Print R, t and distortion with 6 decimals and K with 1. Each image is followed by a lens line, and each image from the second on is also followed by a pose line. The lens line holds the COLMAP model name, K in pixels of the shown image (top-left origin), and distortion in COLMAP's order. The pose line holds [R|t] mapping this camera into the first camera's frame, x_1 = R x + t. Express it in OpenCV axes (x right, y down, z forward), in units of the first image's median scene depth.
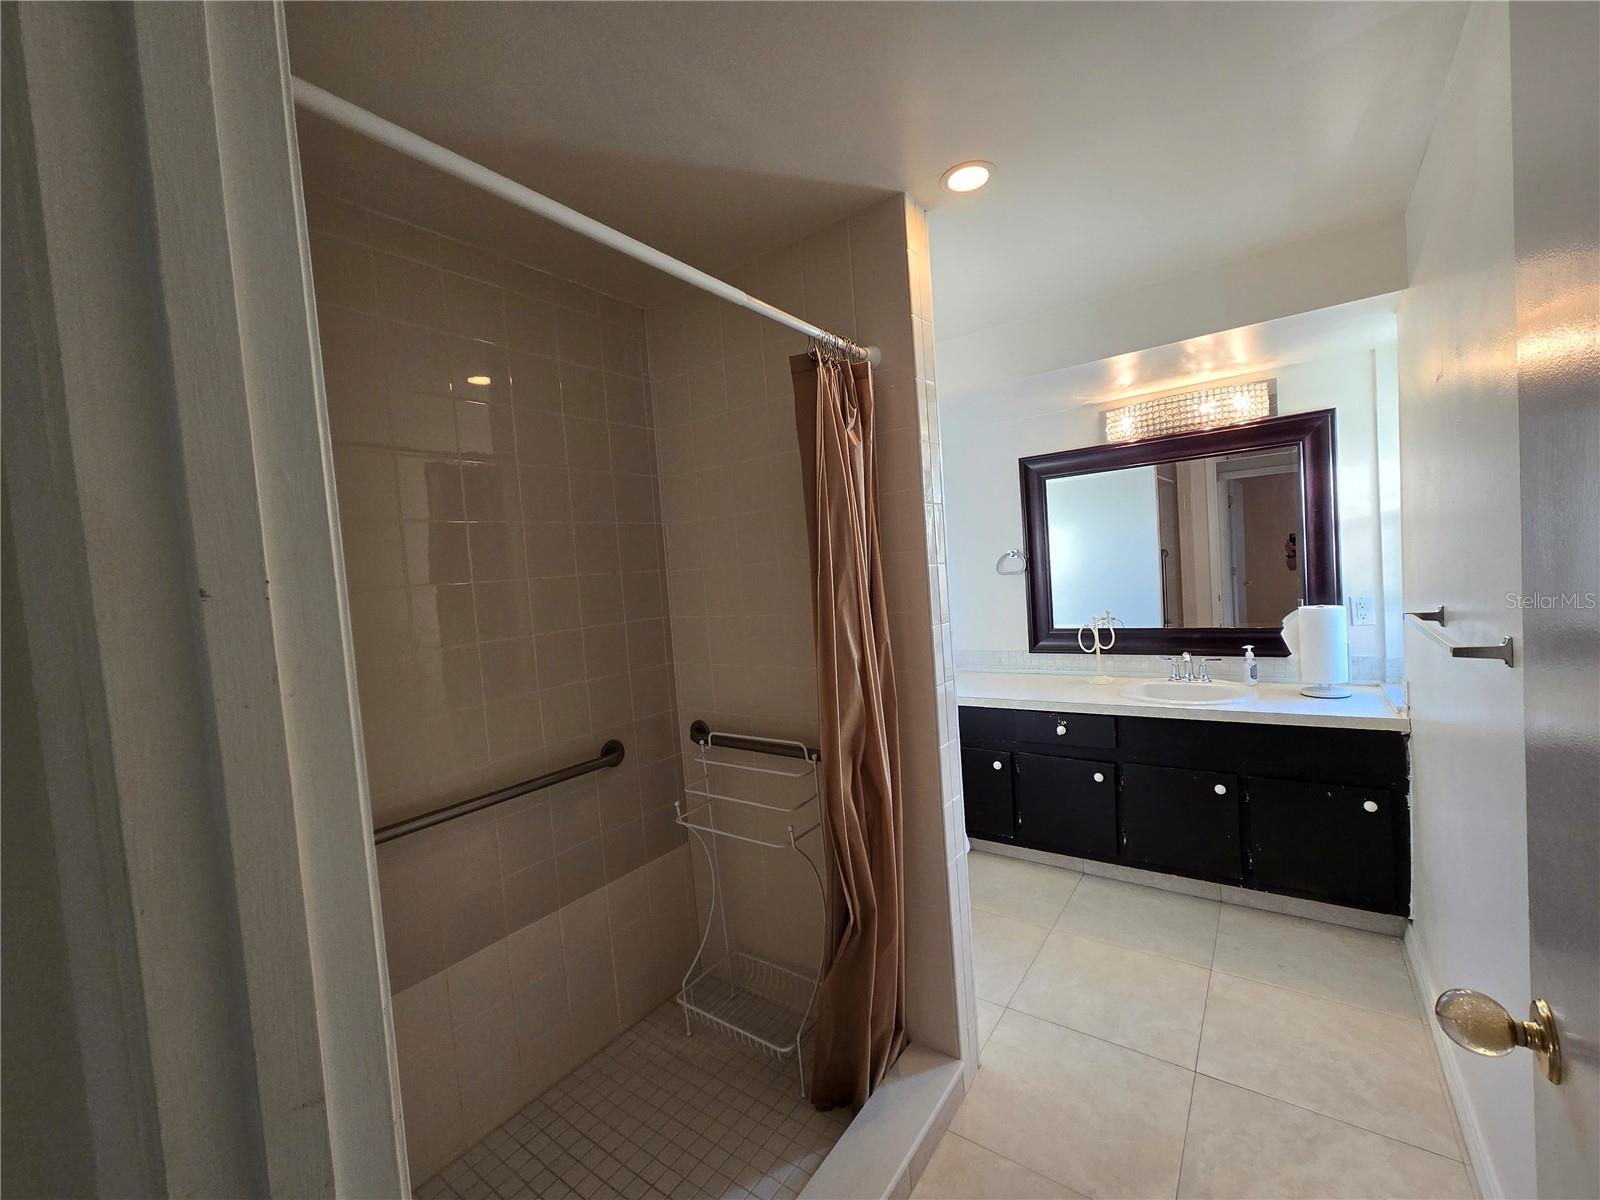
lens RADIAL K [[651.1, 0, 800.0], [0, 651.1, 600.0], [0, 0, 1]] dist [-0.001806, -0.000357]
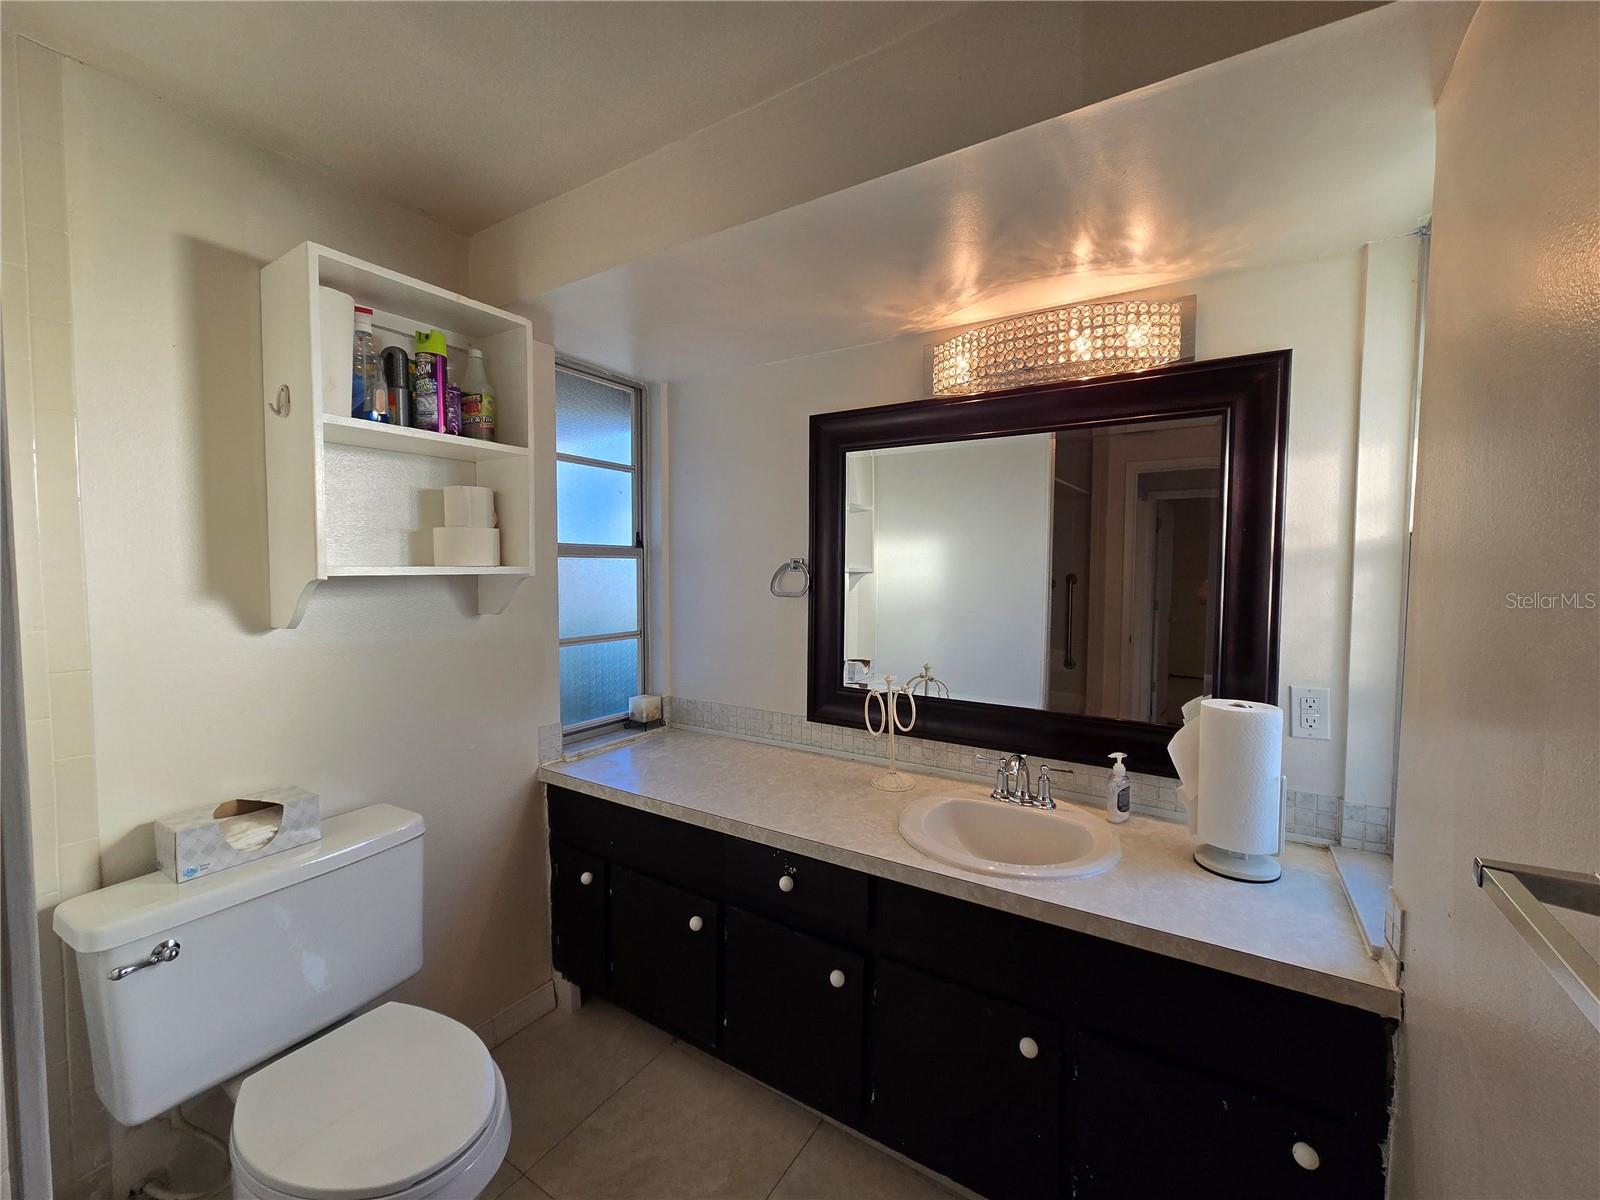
lens RADIAL K [[655.1, 0, 800.0], [0, 655.1, 600.0], [0, 0, 1]] dist [0.001537, 0.000757]
pose [[0.994804, 0.073047, 0.070915, 0.361039], [-0.073277, 0.997311, 0.000643, -0.046593], [-0.070677, -0.005836, 0.997482, 0.443768]]
